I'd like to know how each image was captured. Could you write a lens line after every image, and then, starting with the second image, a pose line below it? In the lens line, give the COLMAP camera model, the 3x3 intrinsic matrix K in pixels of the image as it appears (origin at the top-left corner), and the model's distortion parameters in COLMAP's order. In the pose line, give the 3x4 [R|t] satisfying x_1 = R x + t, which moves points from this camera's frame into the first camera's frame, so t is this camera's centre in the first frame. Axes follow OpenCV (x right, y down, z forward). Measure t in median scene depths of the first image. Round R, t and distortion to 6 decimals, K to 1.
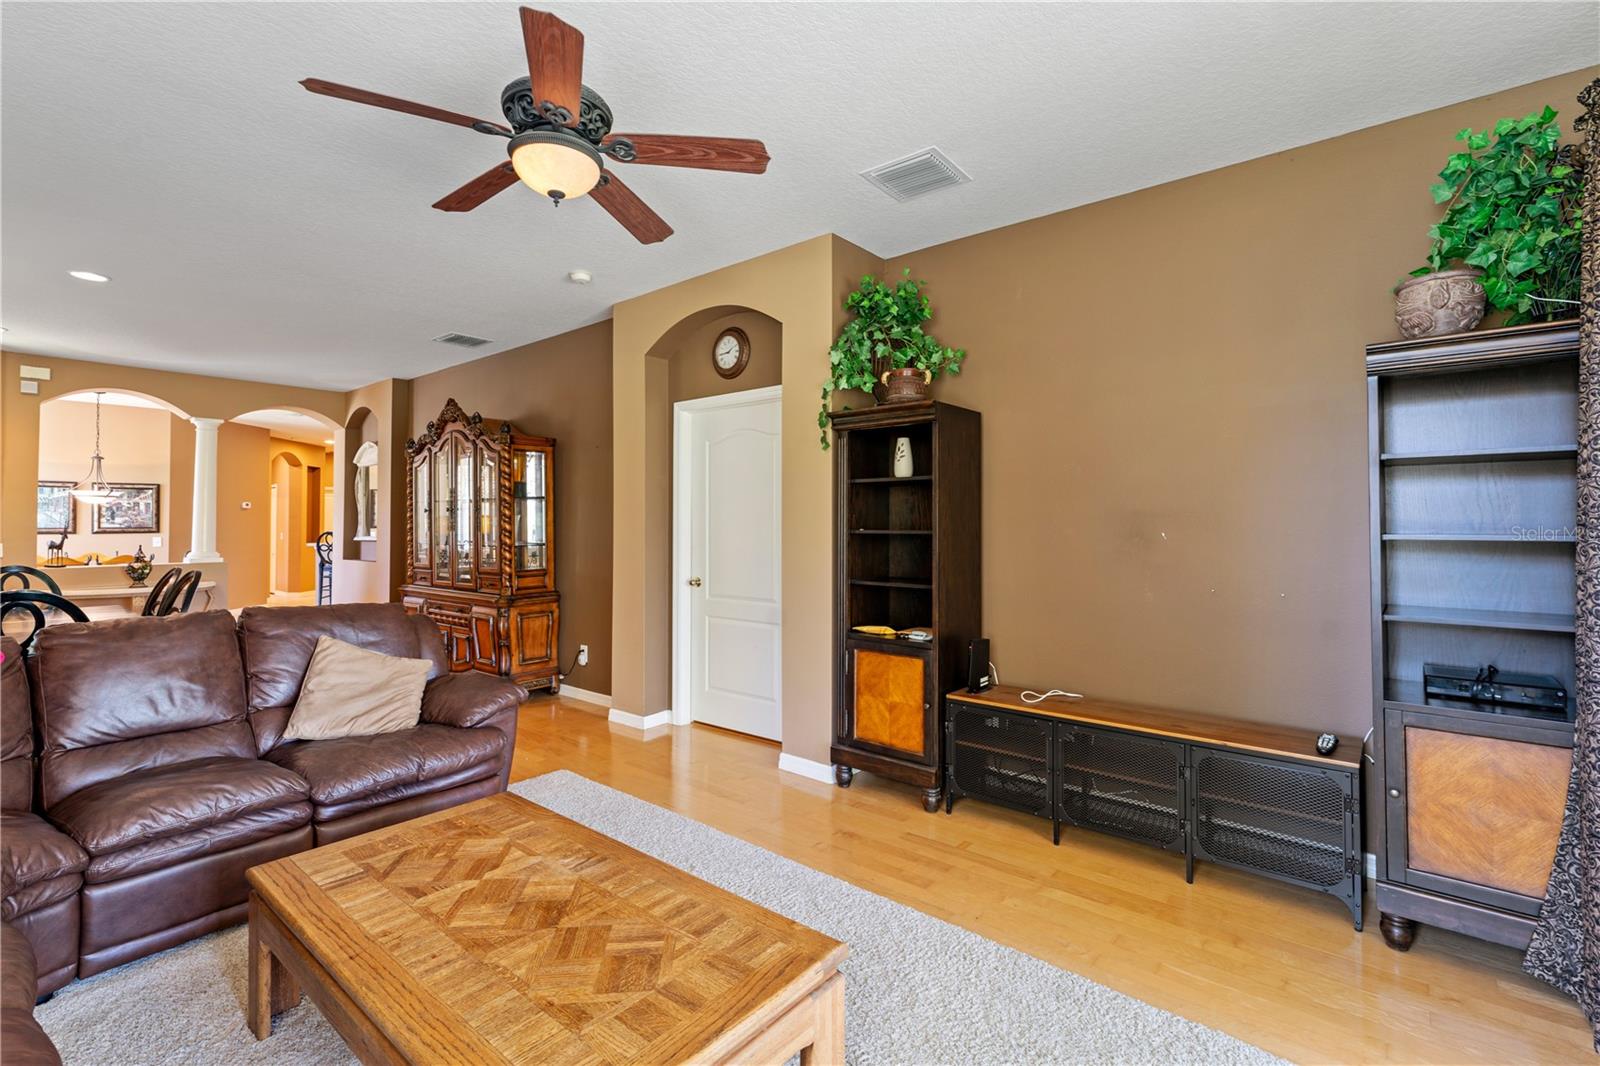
lens RADIAL K [[721.8, 0, 799.9], [0, 721.8, 512.6], [0, 0, 1]] dist [-0.000919, 0.000109]
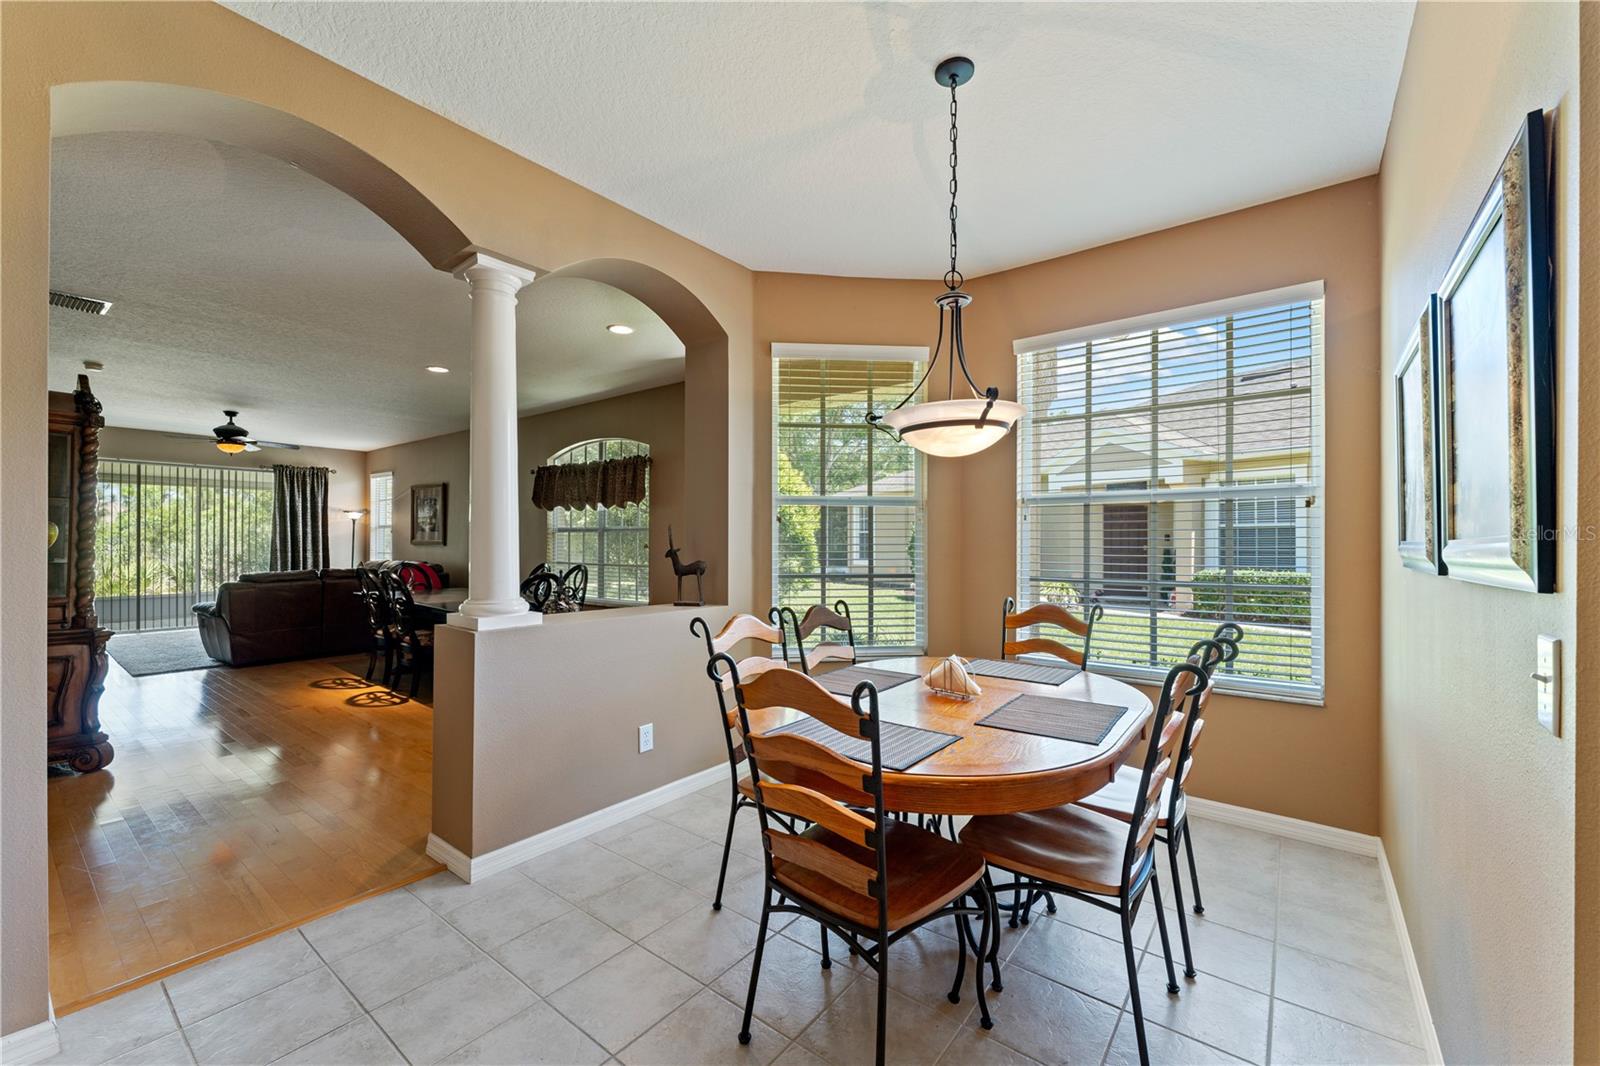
lens RADIAL K [[646.8, 0, 795.4], [0, 646.8, 539.9], [0, 0, 1]] dist [0.001046, 0.000092]
pose [[-0.999620, -0.000635, -0.027575, -2.722655], [-0.000077, 0.999796, -0.020215, 0.079967], [0.027583, -0.020205, -0.999415, 3.785219]]
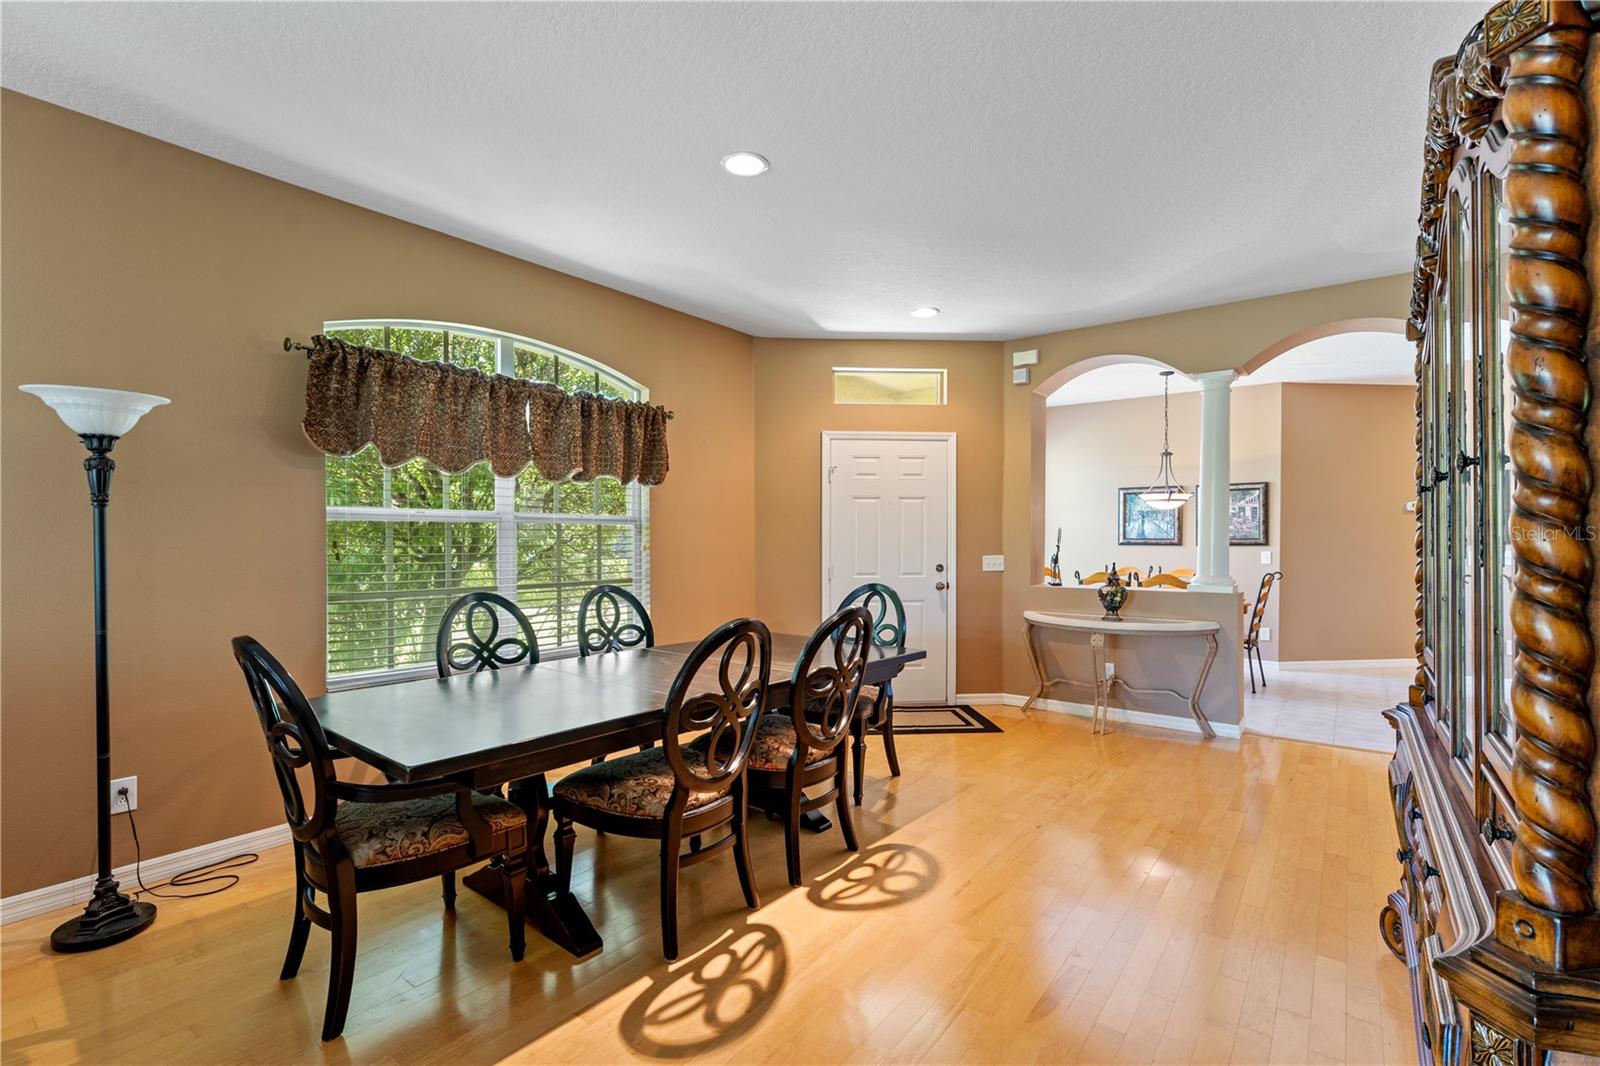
lens RADIAL K [[715.9, 0, 794.2], [0, 715.9, 547.4], [0, 0, 1]] dist [-0.002909, -0.000104]
pose [[0.029485, 0.015233, -0.999449, -0.497974], [0.017289, 0.999727, 0.015747, 0.031830], [0.999416, -0.017744, 0.029214, 1.633818]]
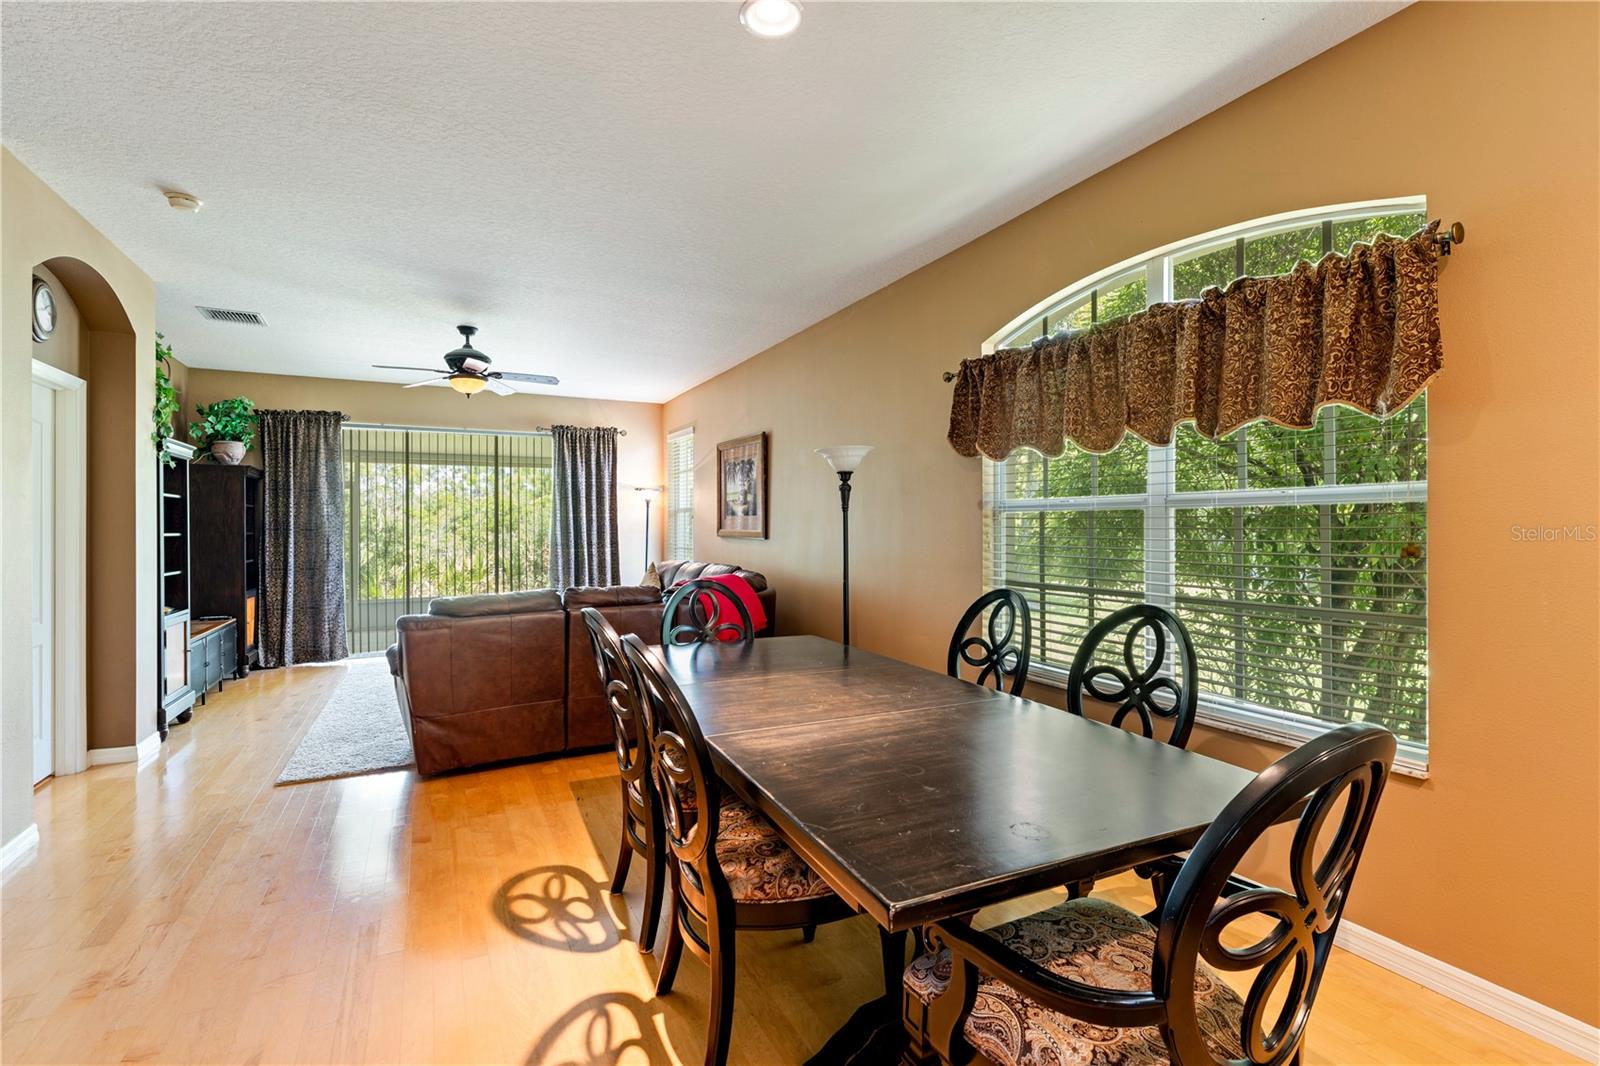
lens RADIAL K [[719.1, 0, 794.7], [0, 719.1, 527.4], [0, 0, 1]] dist [-0.001060, 0.000414]
pose [[-0.917328, 0.005006, 0.398100, -1.919501], [-0.002841, 0.999813, -0.019120, 0.046411], [-0.398121, -0.018670, -0.917143, 2.301653]]
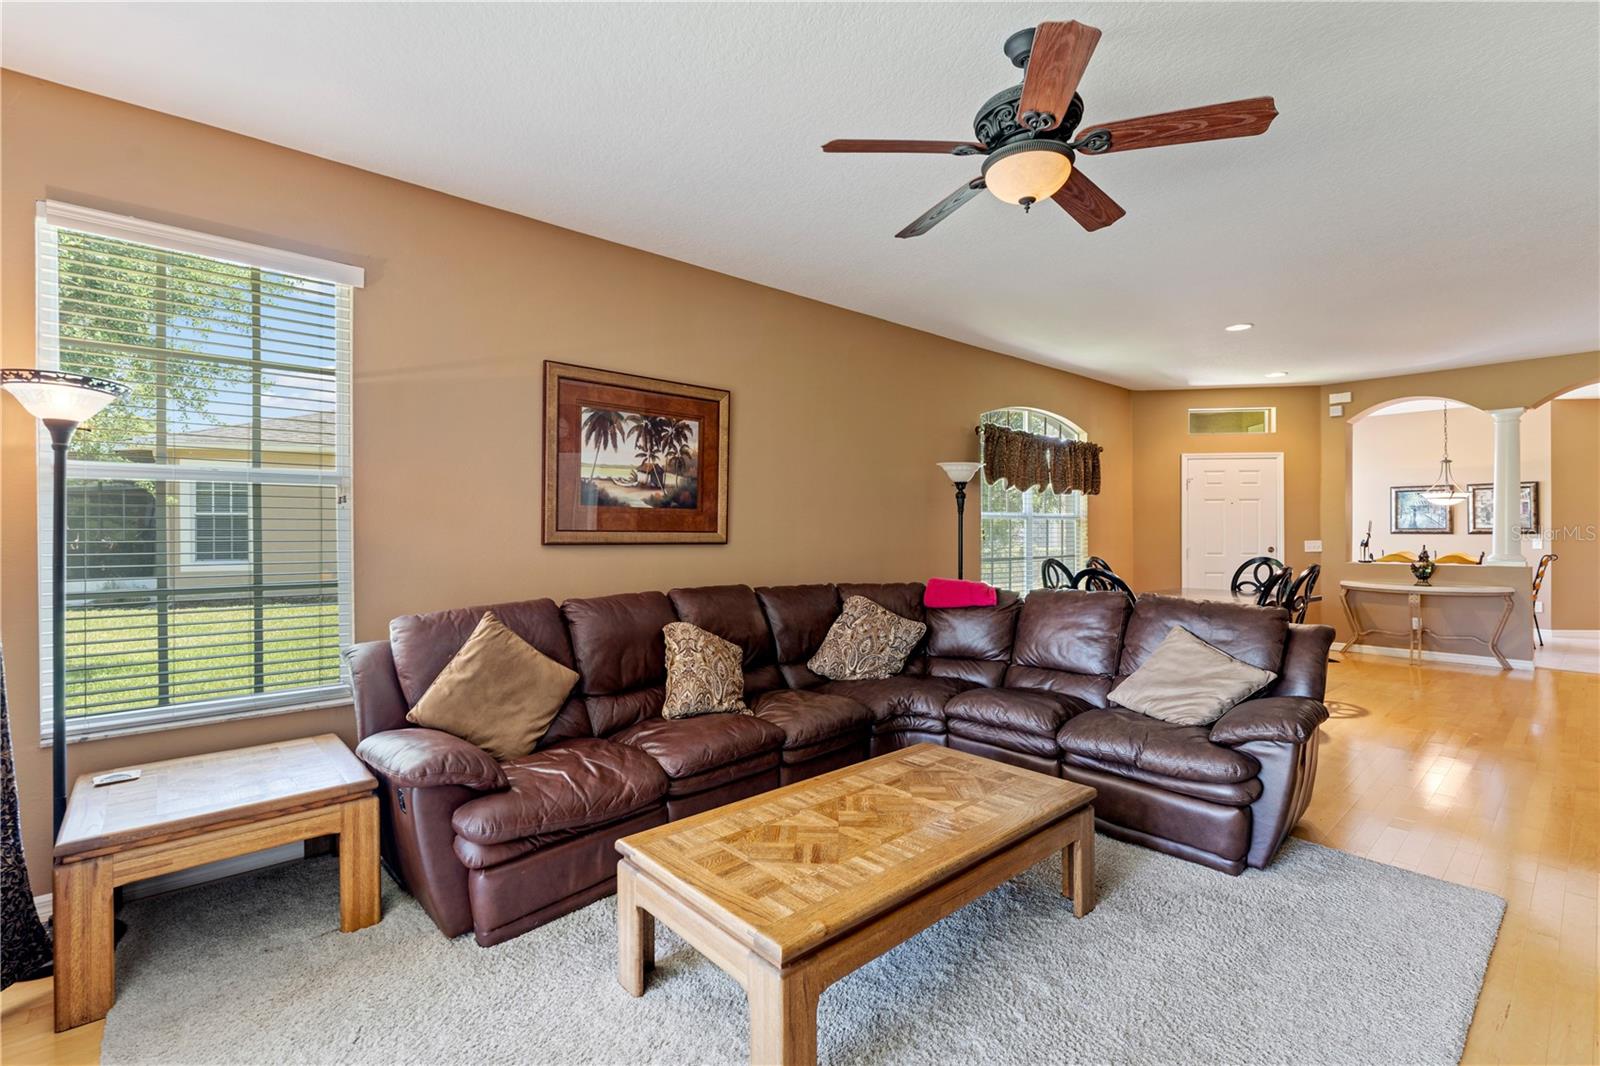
lens RADIAL K [[719.1, 0, 794.7], [0, 719.1, 527.4], [0, 0, 1]] dist [-0.001060, 0.000414]
pose [[-0.153838, -0.000983, -0.988096, 0.590131], [0.019956, 0.999792, -0.004102, 0.015549], [0.987894, -0.020350, -0.153787, 0.676504]]
